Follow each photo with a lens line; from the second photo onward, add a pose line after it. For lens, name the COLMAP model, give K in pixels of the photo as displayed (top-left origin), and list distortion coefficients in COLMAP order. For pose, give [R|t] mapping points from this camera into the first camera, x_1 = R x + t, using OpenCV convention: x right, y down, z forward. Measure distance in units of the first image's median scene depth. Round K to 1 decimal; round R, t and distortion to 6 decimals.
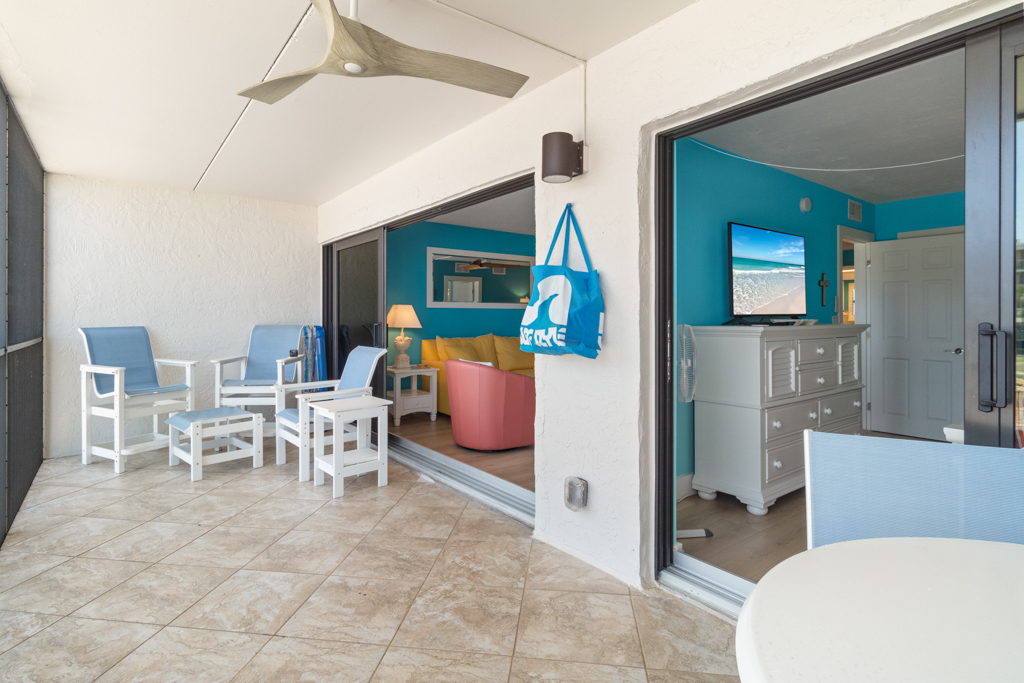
lens RADIAL K [[511.7, 0, 498.6], [0, 511.7, 314.8], [0, 0, 1]] dist [-0.000370, -0.001074]
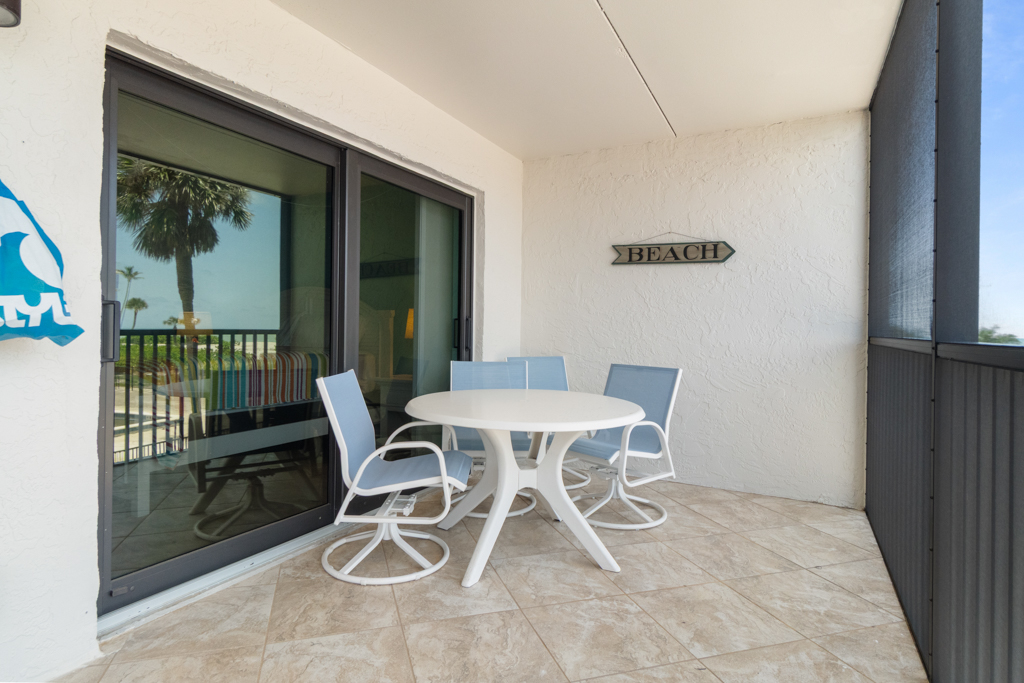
lens RADIAL K [[552.3, 0, 494.1], [0, 552.3, 330.2], [0, 0, 1]] dist [0.002598, 0.000389]
pose [[-0.414772, -0.001157, 0.909925, -0.405204], [-0.012572, 0.999911, -0.004459, 0.038513], [-0.909839, -0.013289, -0.414750, 0.489860]]
